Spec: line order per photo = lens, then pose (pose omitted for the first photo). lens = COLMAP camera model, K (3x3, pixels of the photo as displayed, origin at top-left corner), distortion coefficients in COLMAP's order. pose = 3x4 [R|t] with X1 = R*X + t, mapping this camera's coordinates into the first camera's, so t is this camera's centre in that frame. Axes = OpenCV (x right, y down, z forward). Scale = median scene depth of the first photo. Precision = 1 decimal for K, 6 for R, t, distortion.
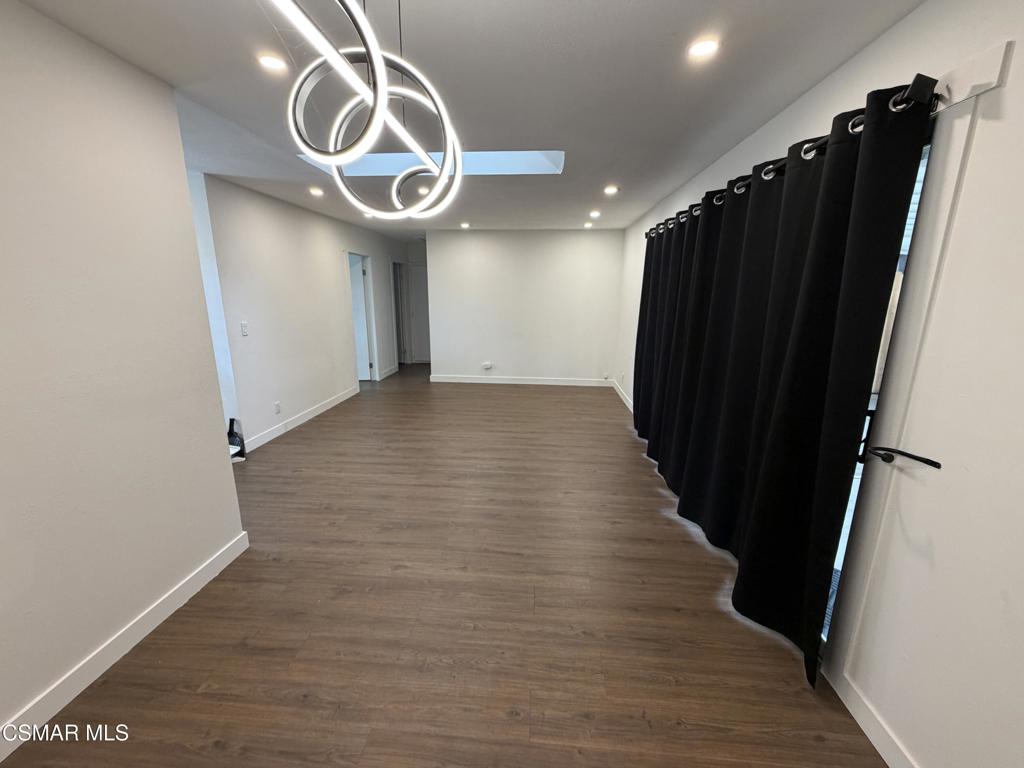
lens RADIAL K [[408.4, 0, 513.3], [0, 408.4, 385.9], [0, 0, 1]] dist [0.001620, 0.000822]
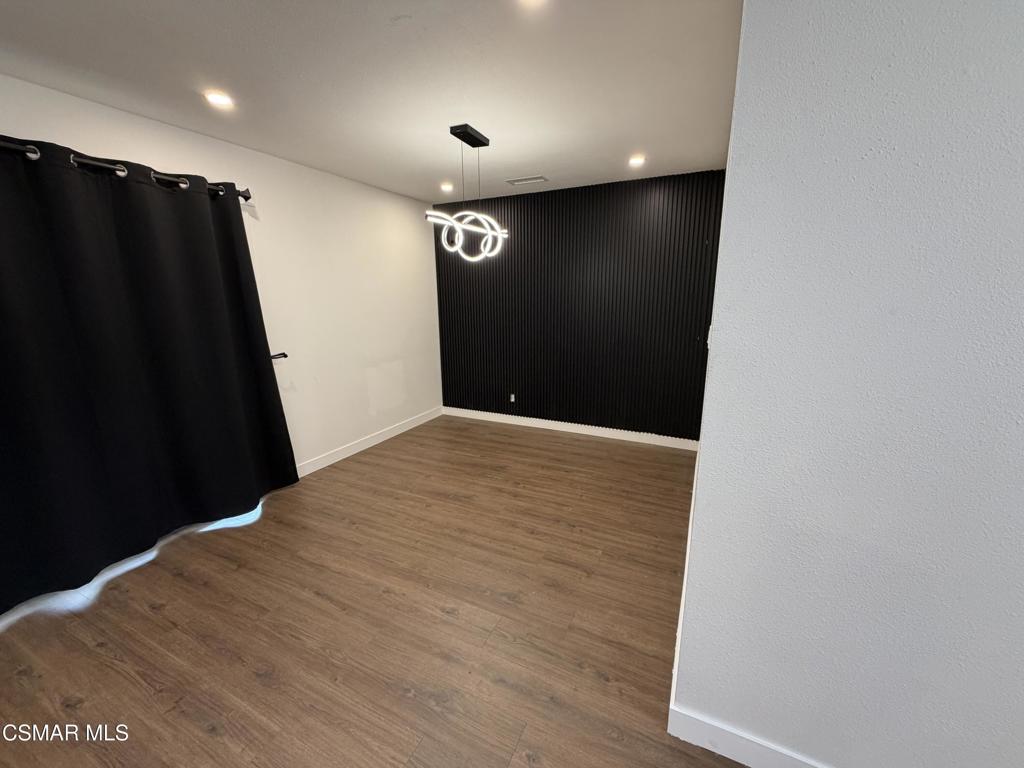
lens RADIAL K [[408.4, 0, 510.6], [0, 408.4, 381.3], [0, 0, 1]] dist [0.001620, 0.000822]
pose [[-0.928136, -0.080992, 0.363325, -0.651200], [0.084156, 0.905117, 0.416750, -0.313948], [-0.362605, 0.417376, -0.833256, 1.434057]]
